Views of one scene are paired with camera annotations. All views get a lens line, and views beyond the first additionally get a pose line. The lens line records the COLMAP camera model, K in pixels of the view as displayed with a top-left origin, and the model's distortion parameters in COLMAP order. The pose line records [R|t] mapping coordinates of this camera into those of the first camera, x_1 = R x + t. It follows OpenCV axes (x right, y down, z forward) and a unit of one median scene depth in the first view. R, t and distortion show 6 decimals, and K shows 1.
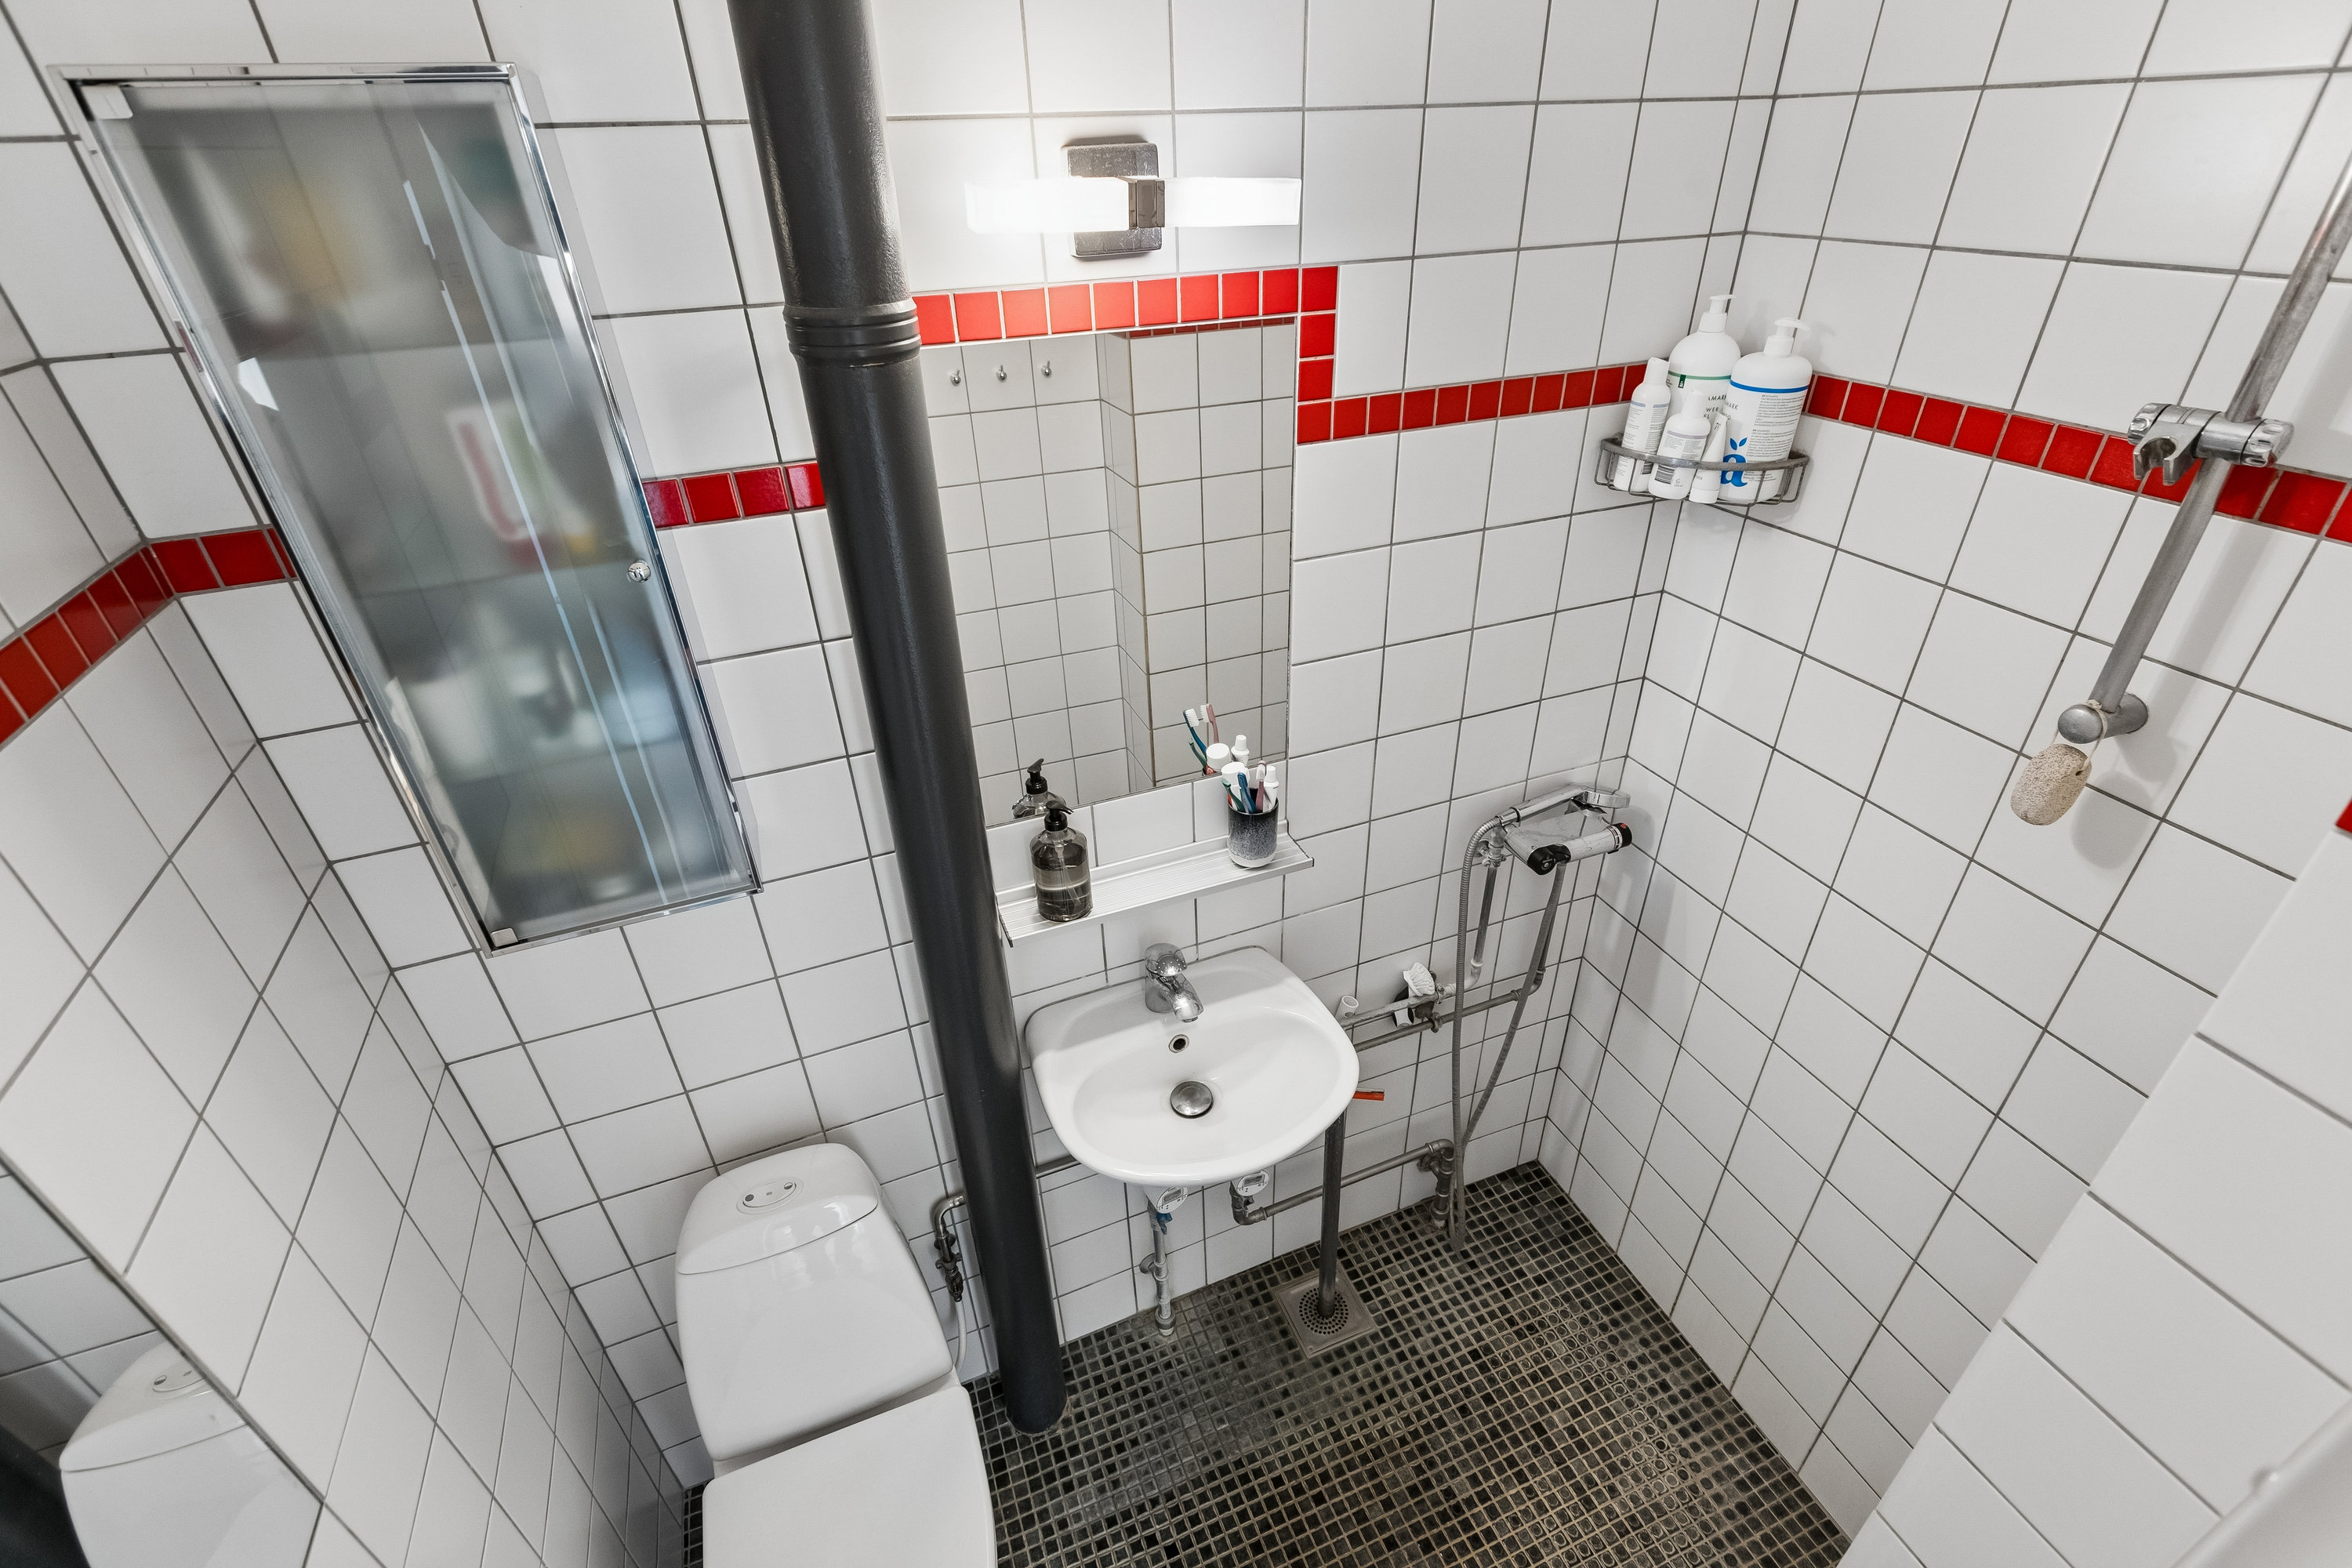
lens RADIAL K [[1054.8, 0, 1183.4], [0, 1054.8, 781.7], [0, 0, 1]] dist [0.004319, 0.000164]
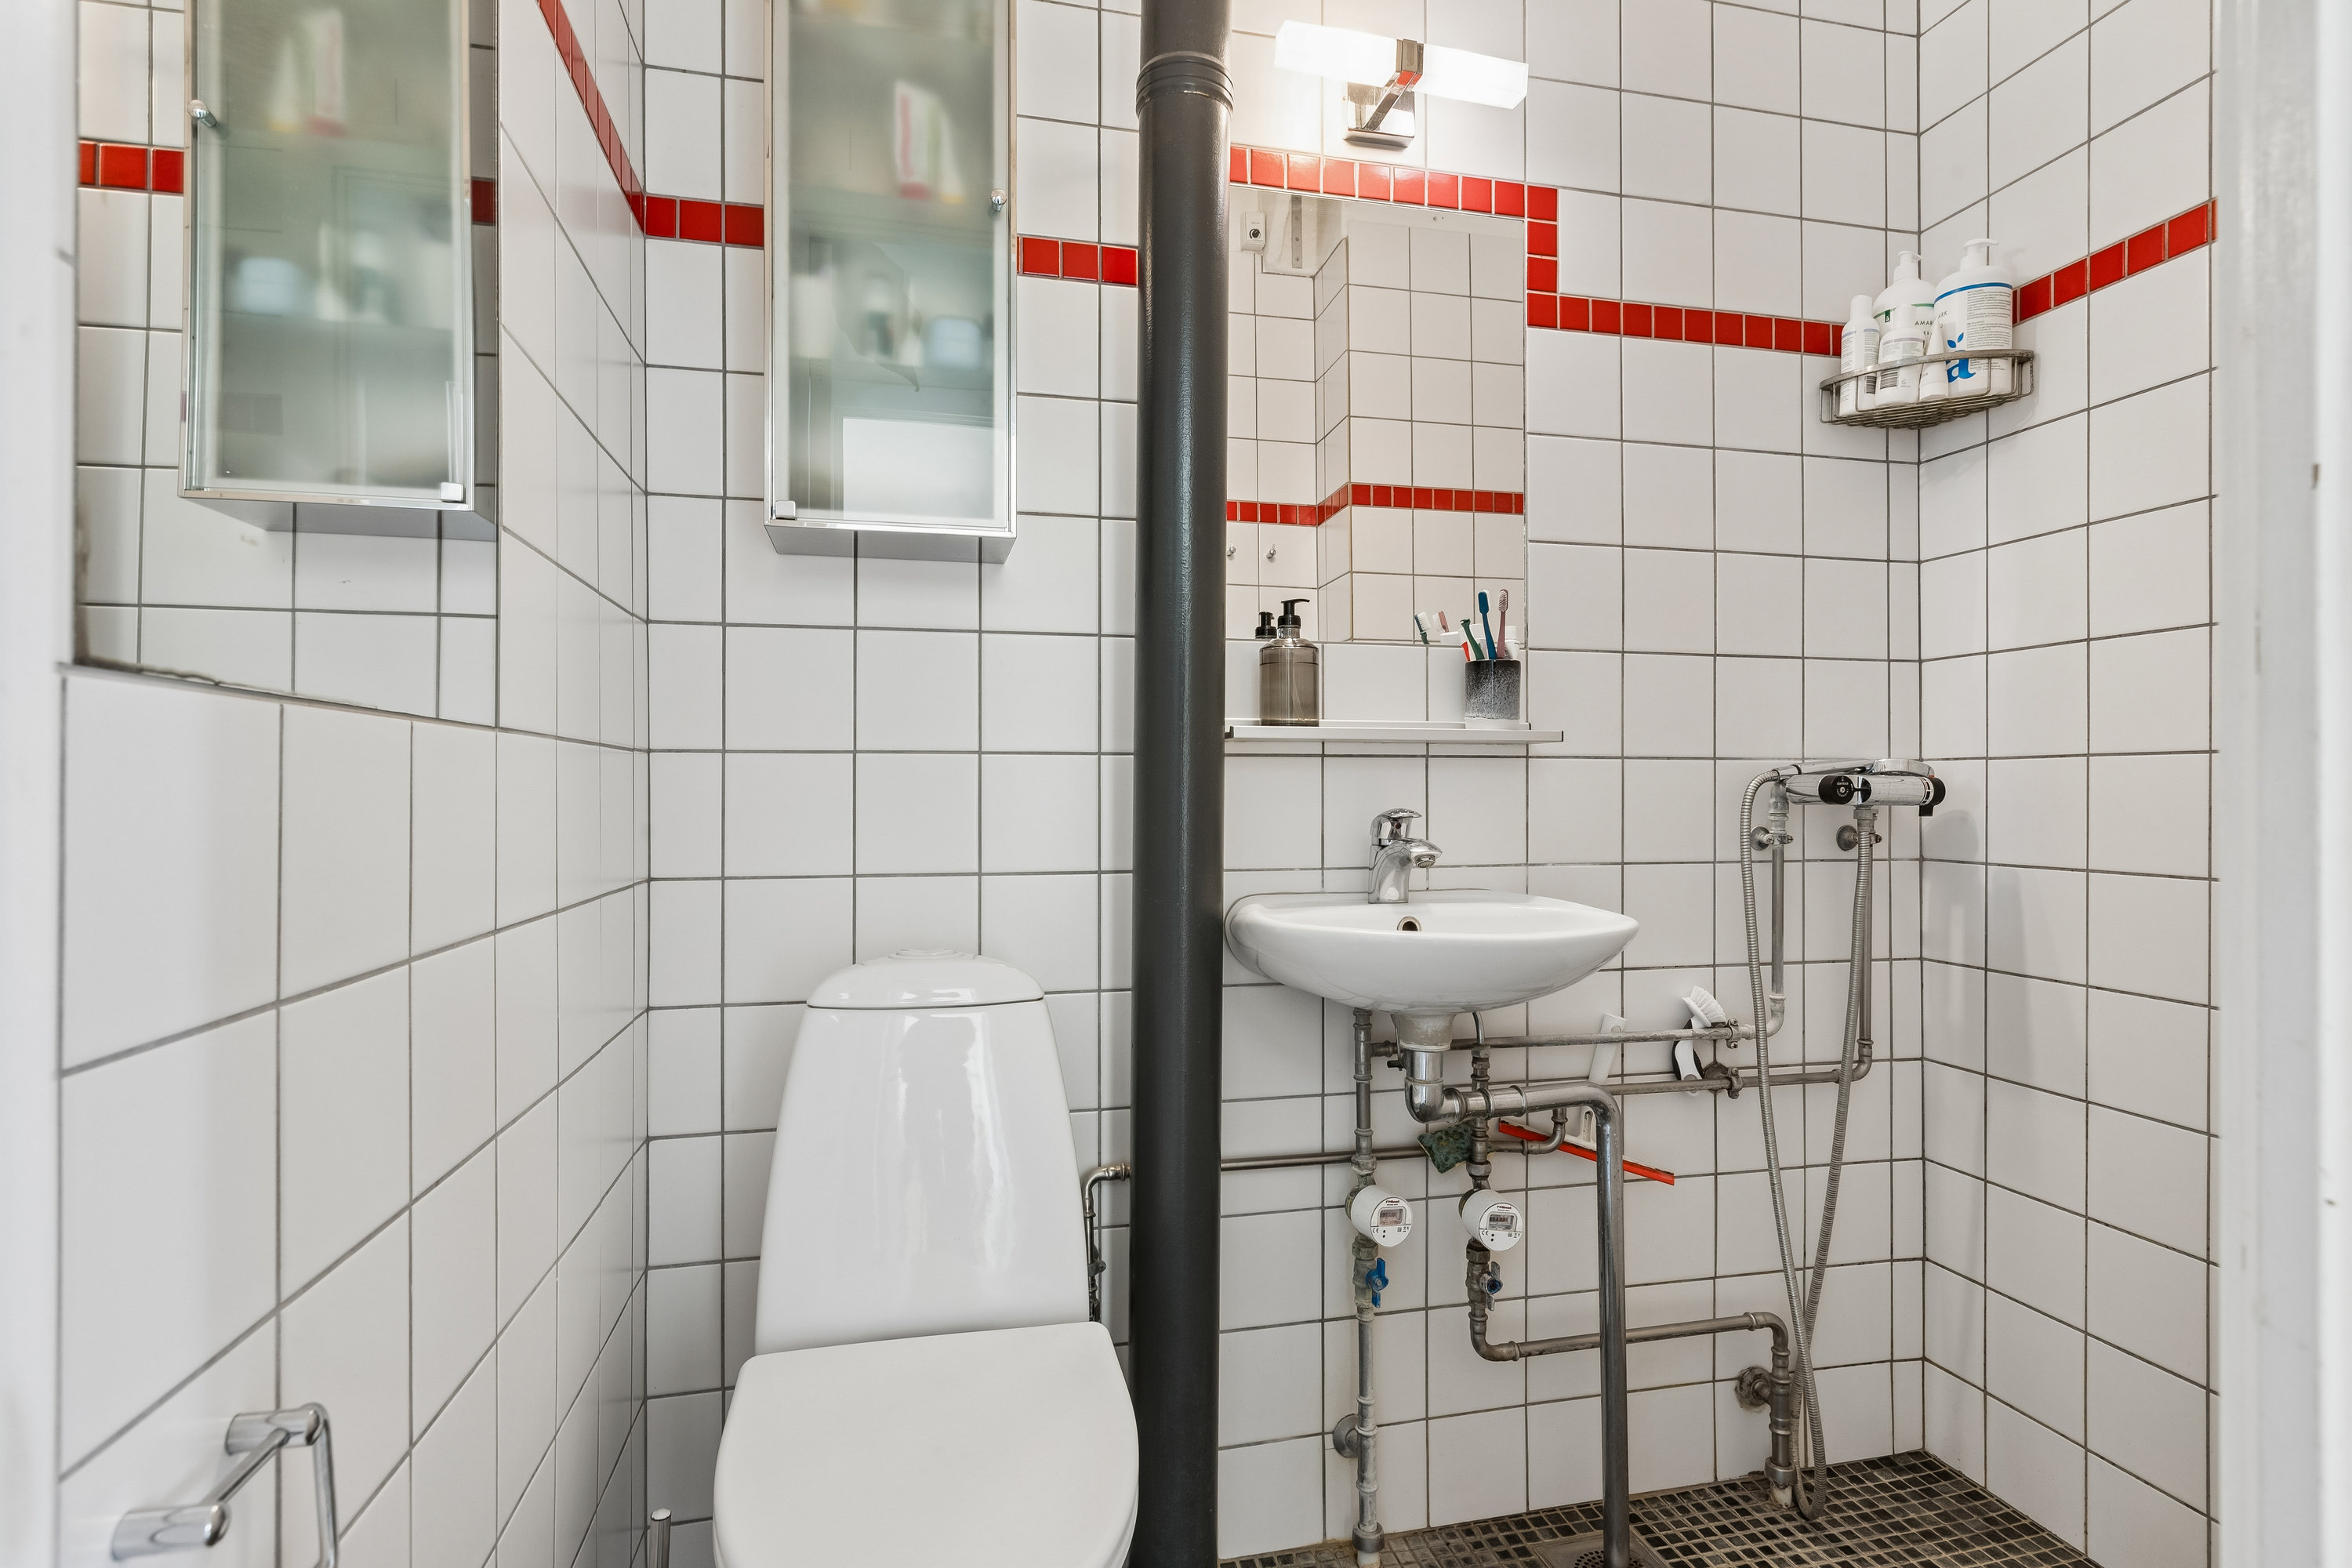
lens RADIAL K [[1188.9, 0, 1183.1], [0, 1188.9, 786.5], [0, 0, 1]] dist [0.001467, -0.001639]
pose [[0.988514, 0.027258, -0.148654, -0.047021], [-0.101836, 0.846909, -0.521896, 0.703338], [0.111671, 0.531039, 0.839957, 0.139979]]
